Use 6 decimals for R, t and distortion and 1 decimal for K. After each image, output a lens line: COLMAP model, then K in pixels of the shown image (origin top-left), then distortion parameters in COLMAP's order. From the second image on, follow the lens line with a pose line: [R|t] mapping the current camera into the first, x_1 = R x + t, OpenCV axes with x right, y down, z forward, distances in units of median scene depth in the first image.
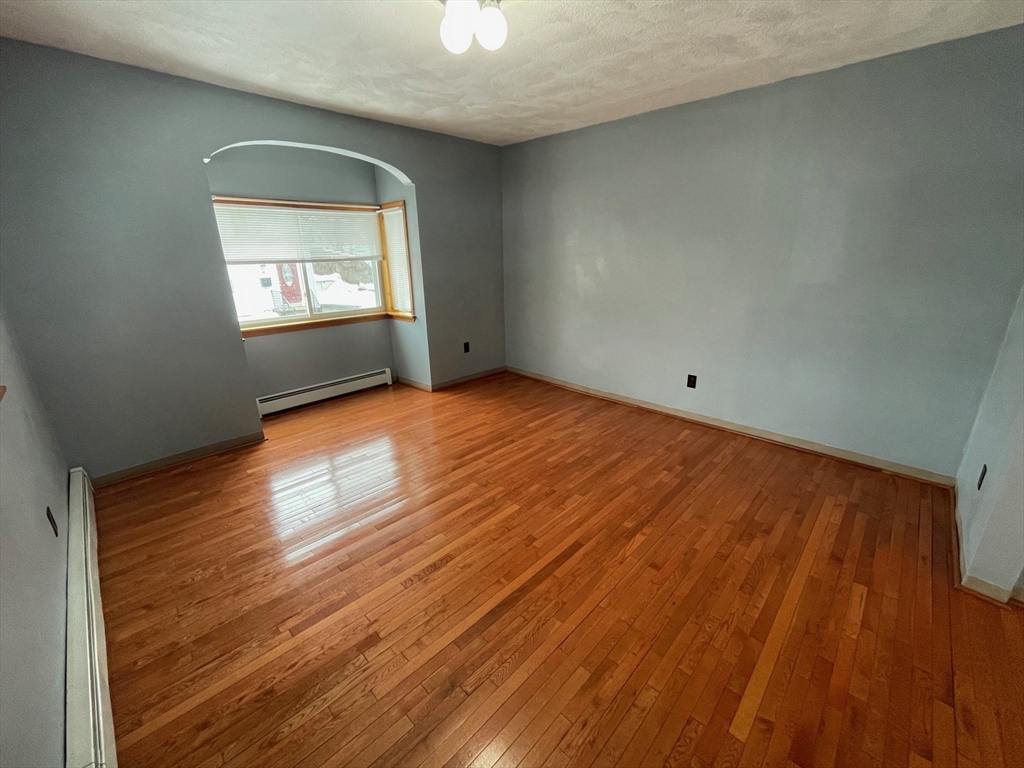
lens RADIAL K [[417.9, 0, 513.9], [0, 417.9, 383.3], [0, 0, 1]] dist [-0.000838, -0.000435]
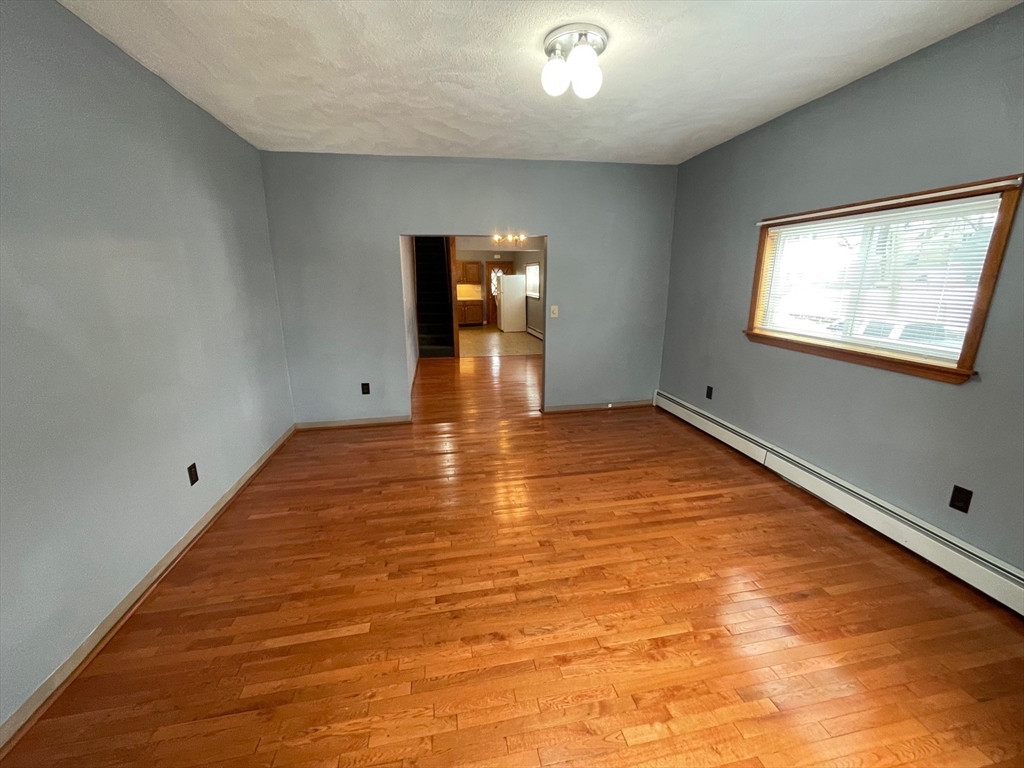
lens RADIAL K [[417.9, 0, 513.9], [0, 417.9, 383.3], [0, 0, 1]] dist [-0.000838, -0.000435]
pose [[-0.815575, -0.122132, 0.565615, -0.402567], [0.193920, 0.863262, 0.466019, -0.393740], [-0.545190, 0.489758, -0.680371, 1.284624]]
